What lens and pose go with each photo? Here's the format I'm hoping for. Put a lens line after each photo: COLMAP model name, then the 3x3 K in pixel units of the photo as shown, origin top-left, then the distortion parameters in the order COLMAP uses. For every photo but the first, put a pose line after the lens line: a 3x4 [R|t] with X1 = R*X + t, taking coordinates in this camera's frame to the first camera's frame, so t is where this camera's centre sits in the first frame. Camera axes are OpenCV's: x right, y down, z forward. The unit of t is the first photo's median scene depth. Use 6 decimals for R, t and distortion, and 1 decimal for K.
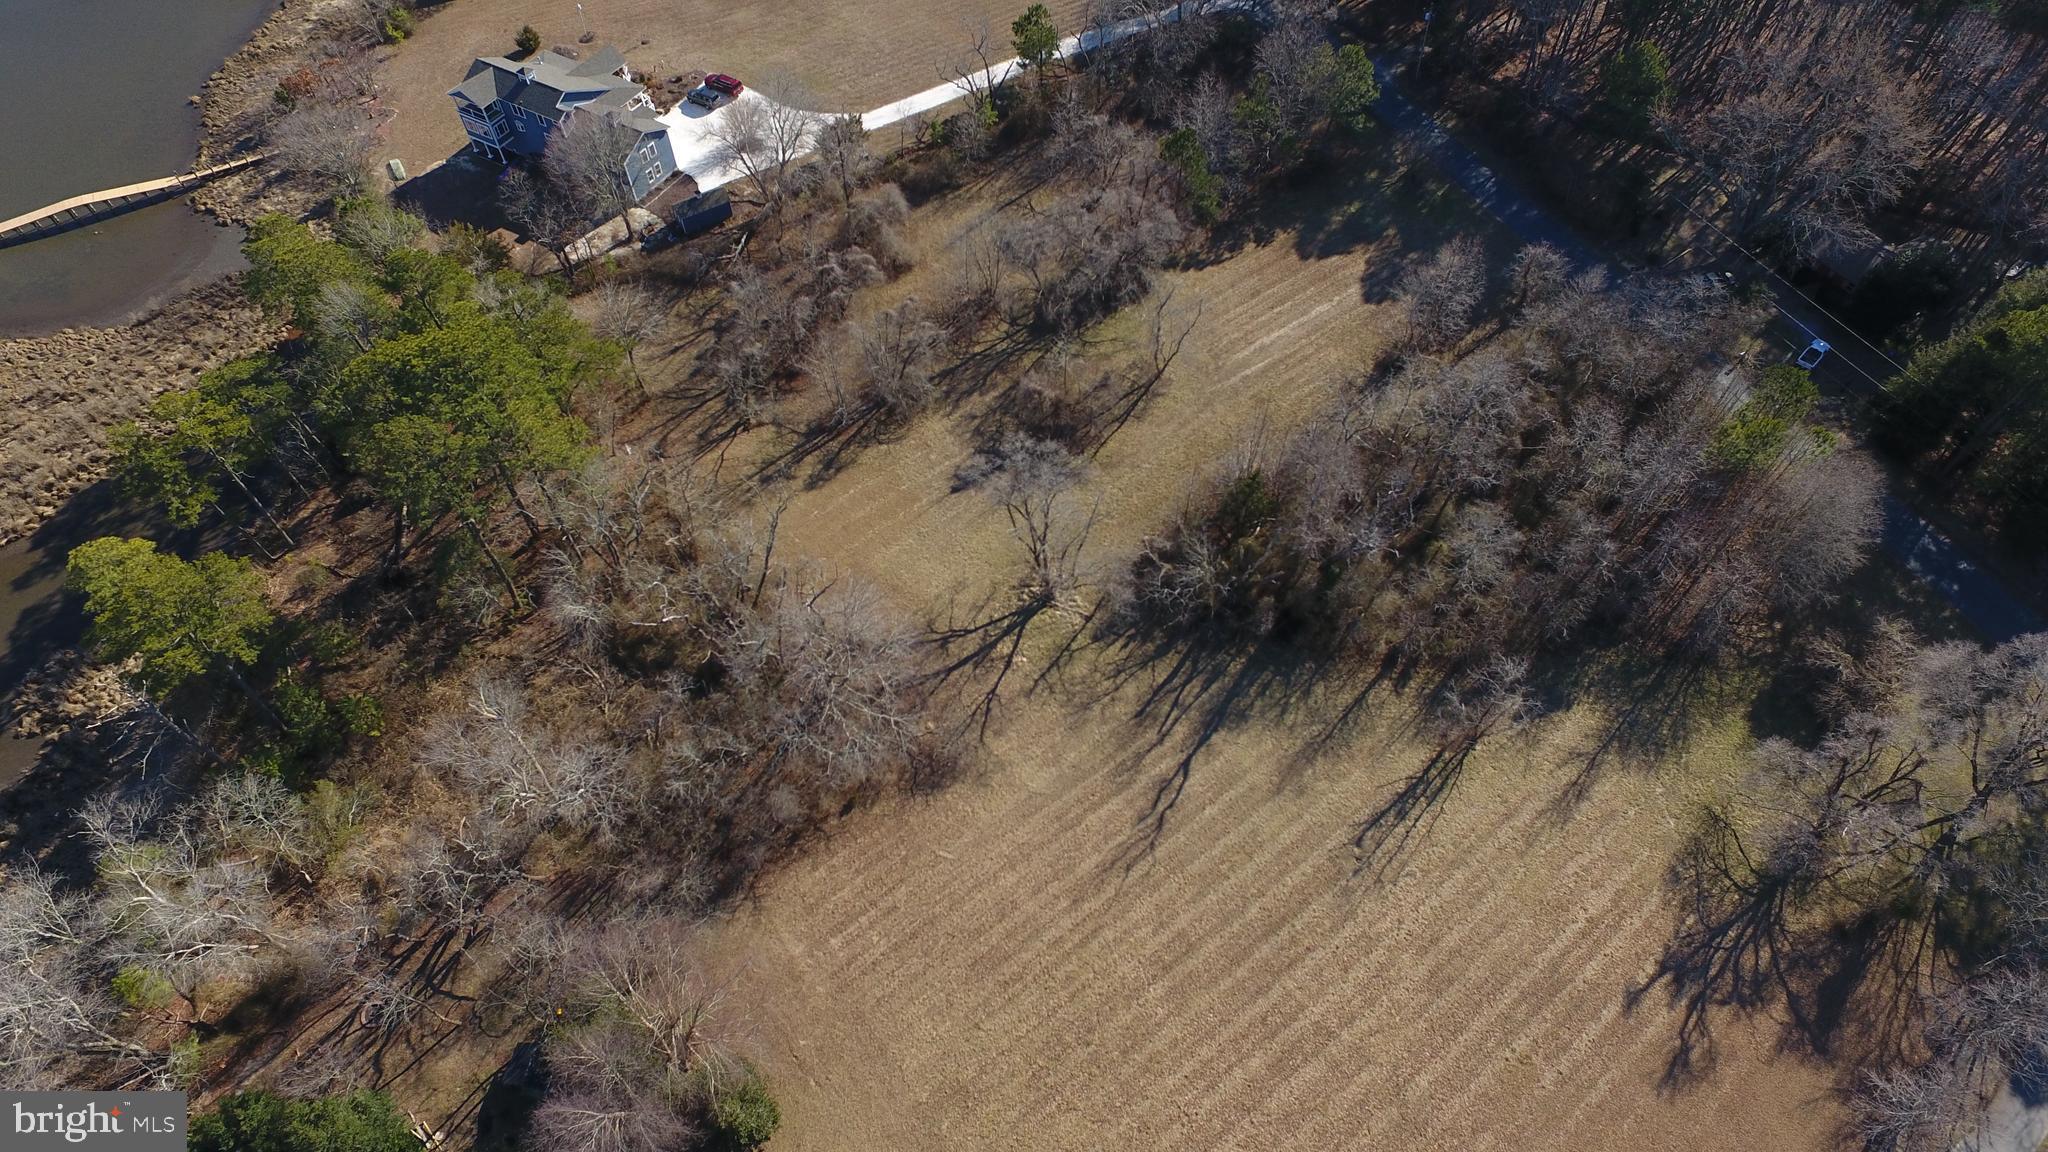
lens RADIAL K [[1187.9, 0, 1016.5], [0, 1187.9, 571.3], [0, 0, 1]] dist [-0.009509, 0.013327]
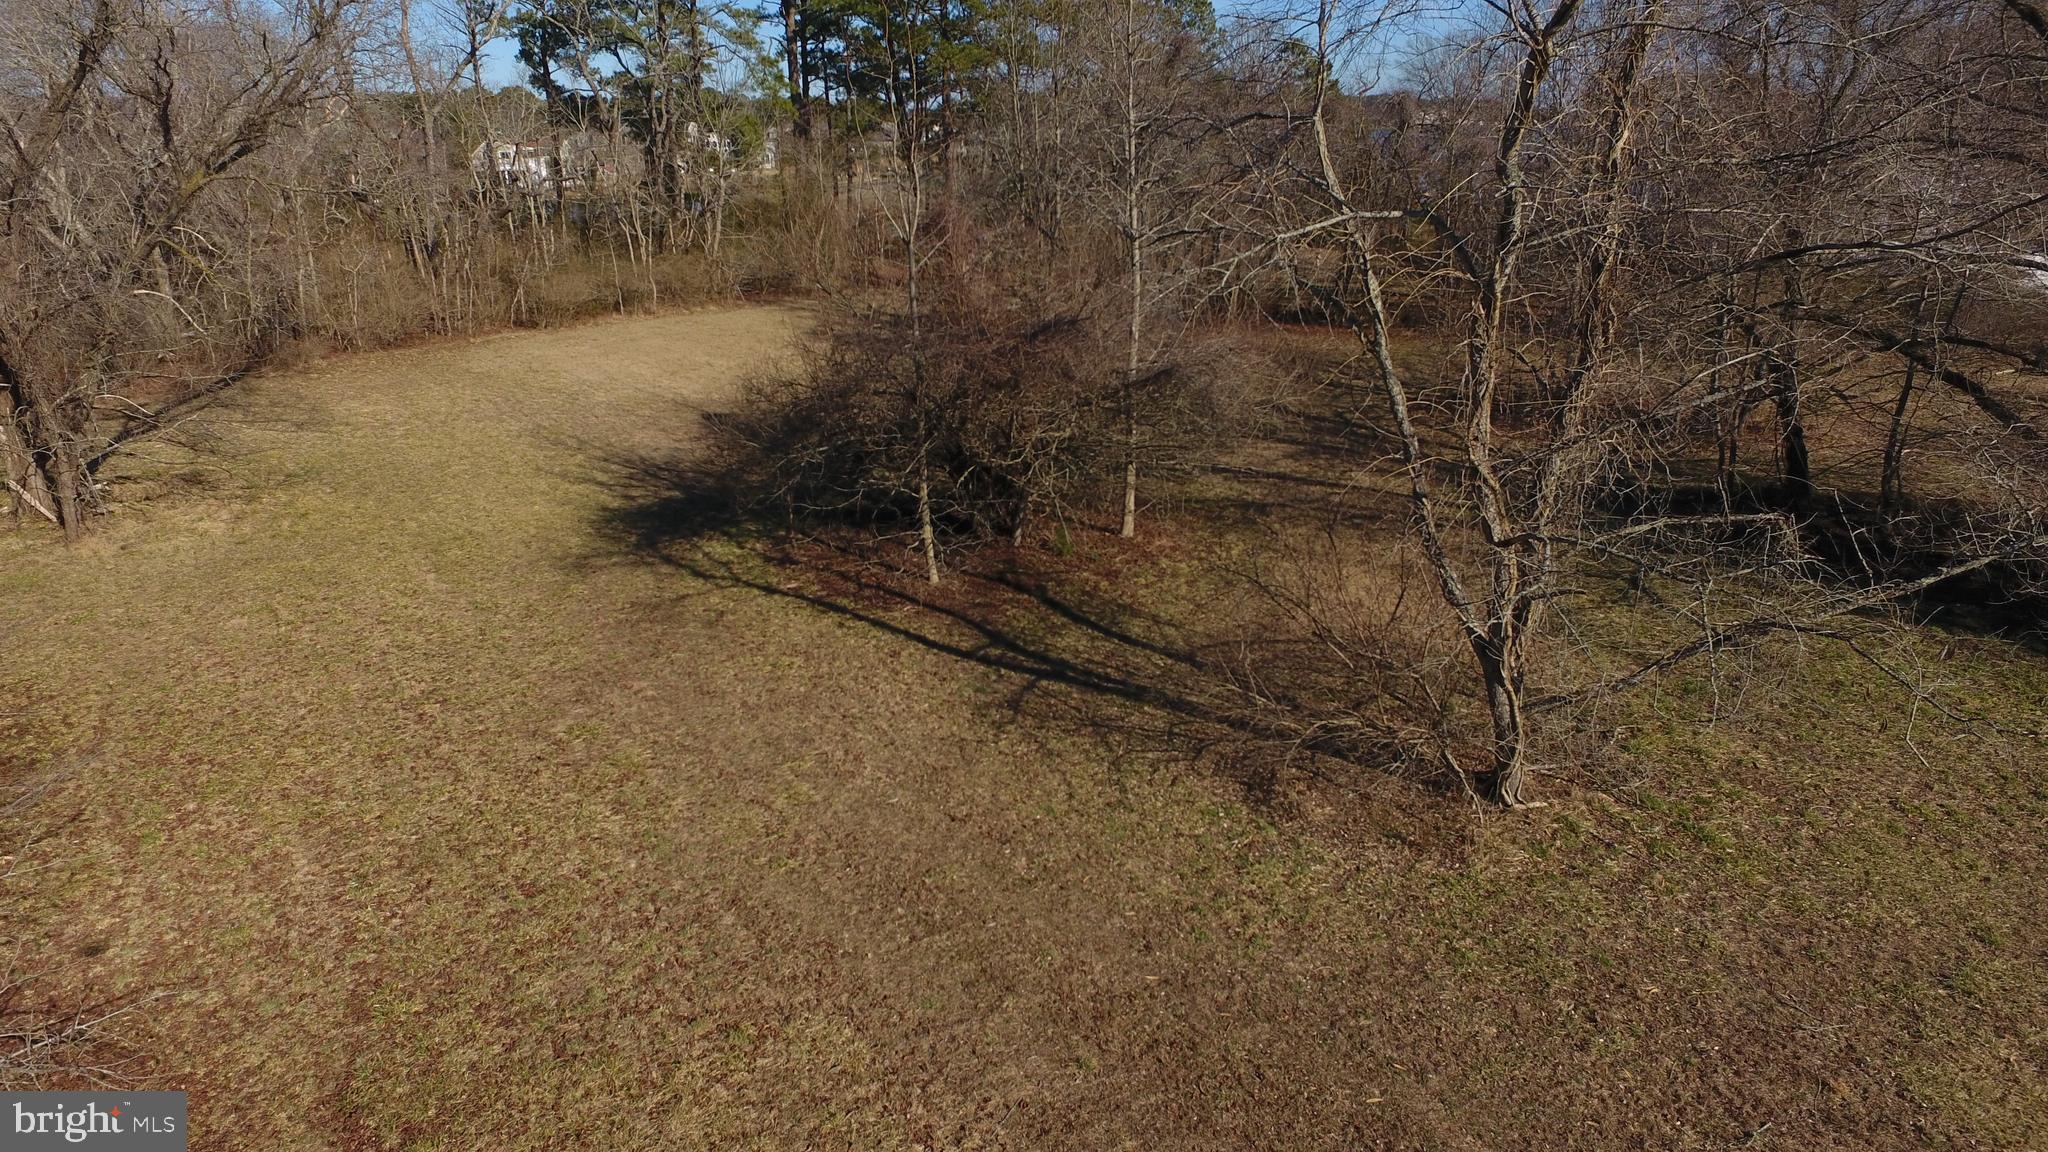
lens RADIAL K [[1187.9, 0, 1024.5], [0, 1187.9, 582.5], [0, 0, 1]] dist [-0.009509, 0.013327]
pose [[-0.022071, 0.386260, -0.922126, 0.266839], [-0.803267, 0.542275, 0.246374, -0.204560], [0.595210, 0.746151, 0.298302, 1.127701]]
